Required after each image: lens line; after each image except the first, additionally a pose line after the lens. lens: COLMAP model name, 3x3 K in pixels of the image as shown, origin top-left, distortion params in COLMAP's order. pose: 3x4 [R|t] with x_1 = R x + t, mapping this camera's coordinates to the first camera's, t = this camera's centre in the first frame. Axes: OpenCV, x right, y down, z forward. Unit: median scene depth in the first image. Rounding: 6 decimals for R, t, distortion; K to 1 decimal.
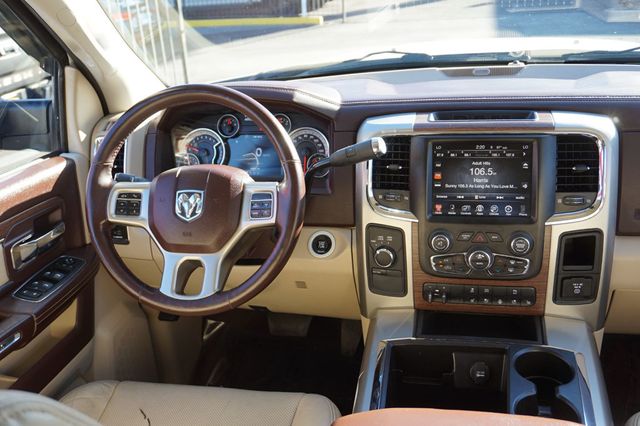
lens RADIAL K [[643.1, 0, 320.0], [0, 643.1, 213.0], [0, 0, 1]] dist [0.004079, -0.009891]
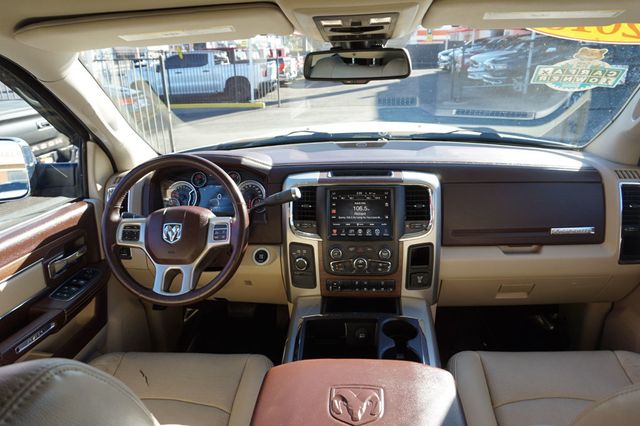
lens RADIAL K [[434.0, 0, 320.0], [0, 434.0, 213.0], [0, 0, 1]] dist [-0.039154, 0.041911]
pose [[0.992324, -0.014575, 0.122803, 0.017876], [0.019775, 0.998954, -0.041233, -0.010090], [-0.122073, 0.043345, 0.991574, -0.057527]]
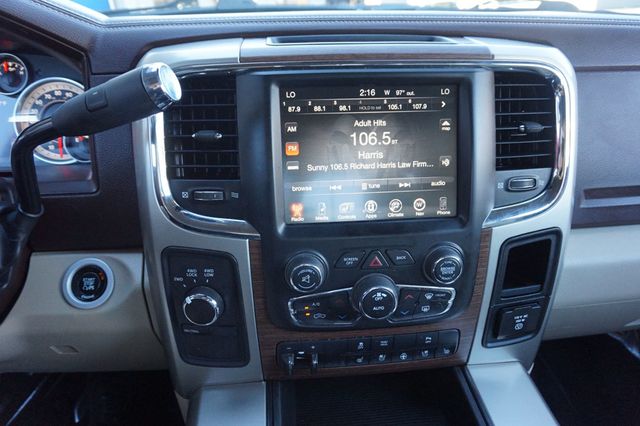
lens RADIAL K [[434.0, 0, 320.0], [0, 434.0, 213.0], [0, 0, 1]] dist [-0.039154, 0.041911]
pose [[0.948419, -0.078471, 0.307155, 0.090814], [0.056988, 0.995299, 0.078311, -0.032254], [-0.311856, -0.056768, 0.948432, 0.646311]]
